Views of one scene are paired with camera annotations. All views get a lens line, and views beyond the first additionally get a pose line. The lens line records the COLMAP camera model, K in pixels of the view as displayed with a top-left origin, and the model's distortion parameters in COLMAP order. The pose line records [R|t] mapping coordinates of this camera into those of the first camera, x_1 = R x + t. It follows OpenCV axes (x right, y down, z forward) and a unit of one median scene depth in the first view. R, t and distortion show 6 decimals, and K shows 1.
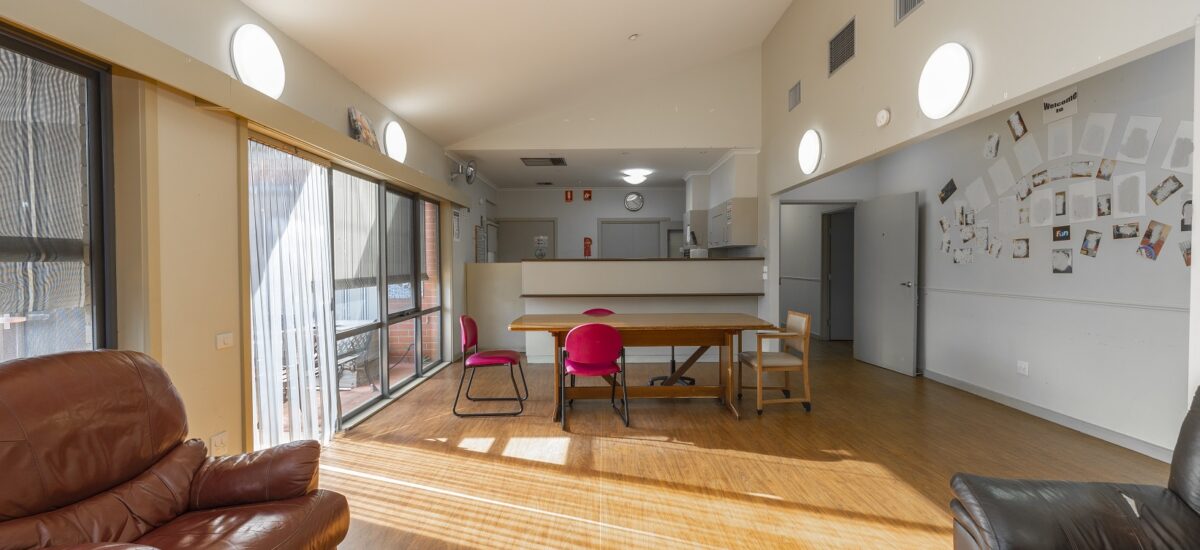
lens RADIAL K [[510.2, 0, 596.7], [0, 510.2, 271.5], [0, 0, 1]] dist [0.009481, 0.000318]
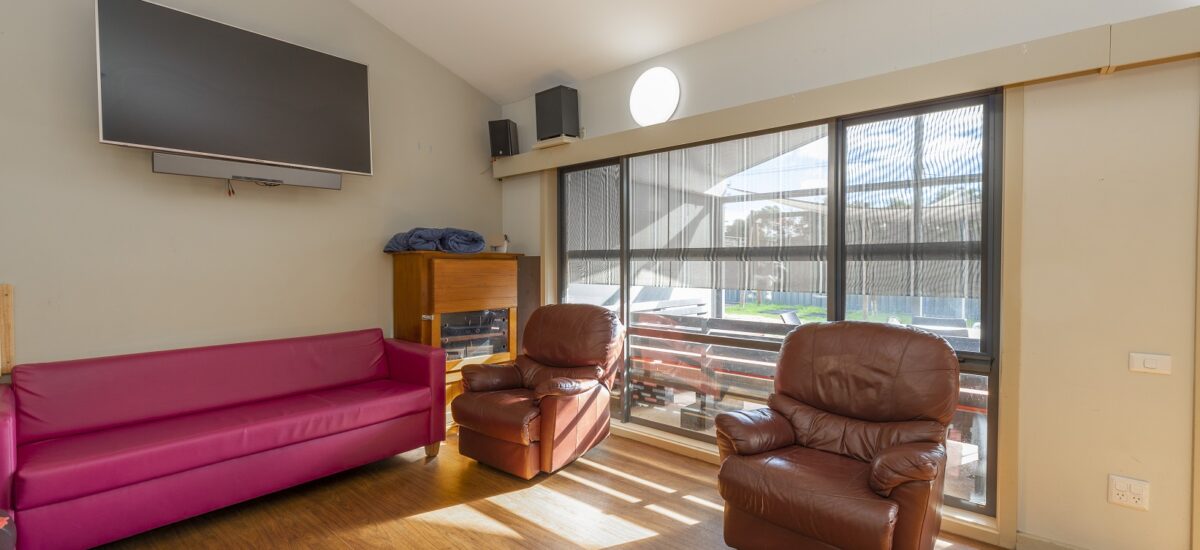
lens RADIAL K [[510.2, 0, 596.7], [0, 510.2, 271.5], [0, 0, 1]] dist [0.009481, 0.000318]
pose [[-0.650226, 0.020842, -0.759455, 0.487358], [-0.009602, 0.999318, 0.035646, -0.025683], [0.759680, 0.030470, -0.649583, 1.103401]]
